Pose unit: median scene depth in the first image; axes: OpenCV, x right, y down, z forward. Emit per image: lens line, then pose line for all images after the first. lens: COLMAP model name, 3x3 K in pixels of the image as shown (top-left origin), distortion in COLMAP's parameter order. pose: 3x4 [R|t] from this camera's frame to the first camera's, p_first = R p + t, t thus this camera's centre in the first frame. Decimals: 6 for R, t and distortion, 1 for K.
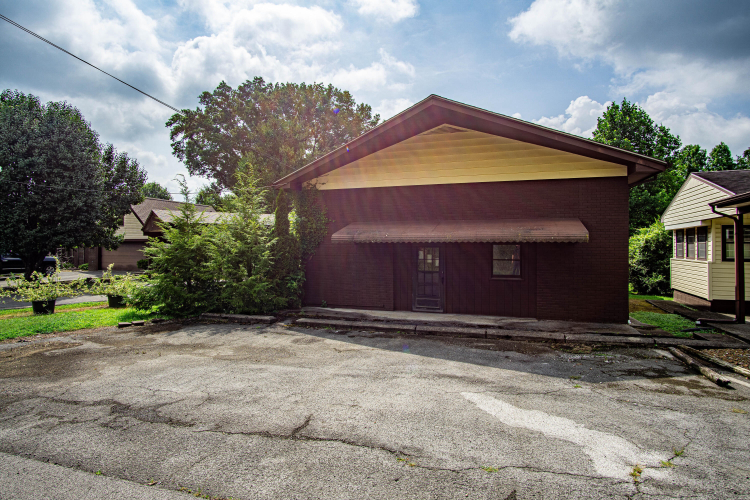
lens RADIAL K [[408.1, 0, 374.0], [0, 408.1, 241.3], [0, 0, 1]] dist [-0.026187, 0.002579]
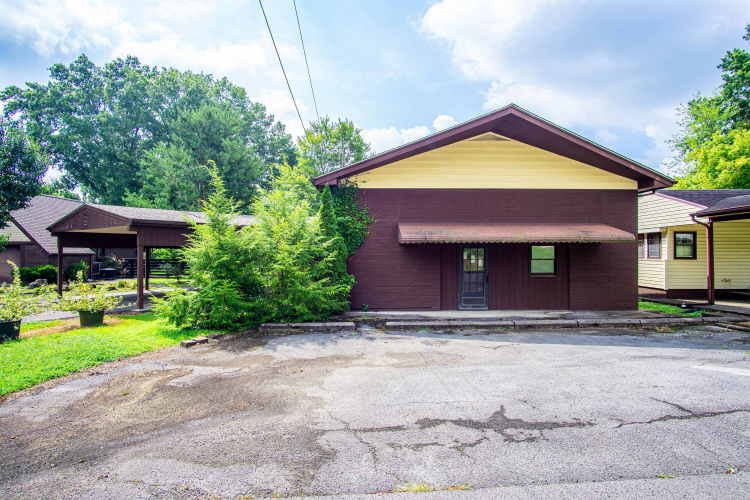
lens RADIAL K [[408.1, 0, 376.6], [0, 408.1, 246.9], [0, 0, 1]] dist [-0.034958, 0.011867]
pose [[0.940023, 0.002678, 0.341101, -0.451905], [-0.001679, 0.999993, -0.003222, 0.015005], [-0.341107, 0.002456, 0.940021, 0.100275]]
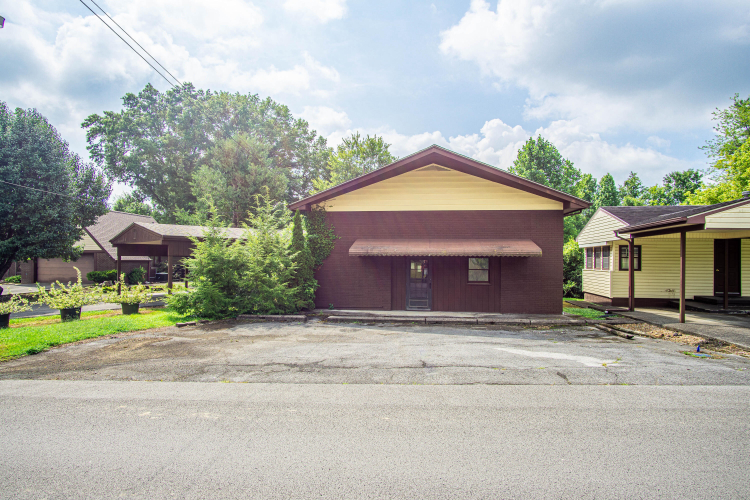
lens RADIAL K [[412.2, 0, 376.7], [0, 412.2, 258.3], [0, 0, 1]] dist [-0.026116, 0.001034]
pose [[0.978469, 0.005456, 0.206322, -0.258450], [-0.007383, 0.999936, 0.008573, 0.000023], [-0.206262, -0.009911, 0.978447, -0.228943]]
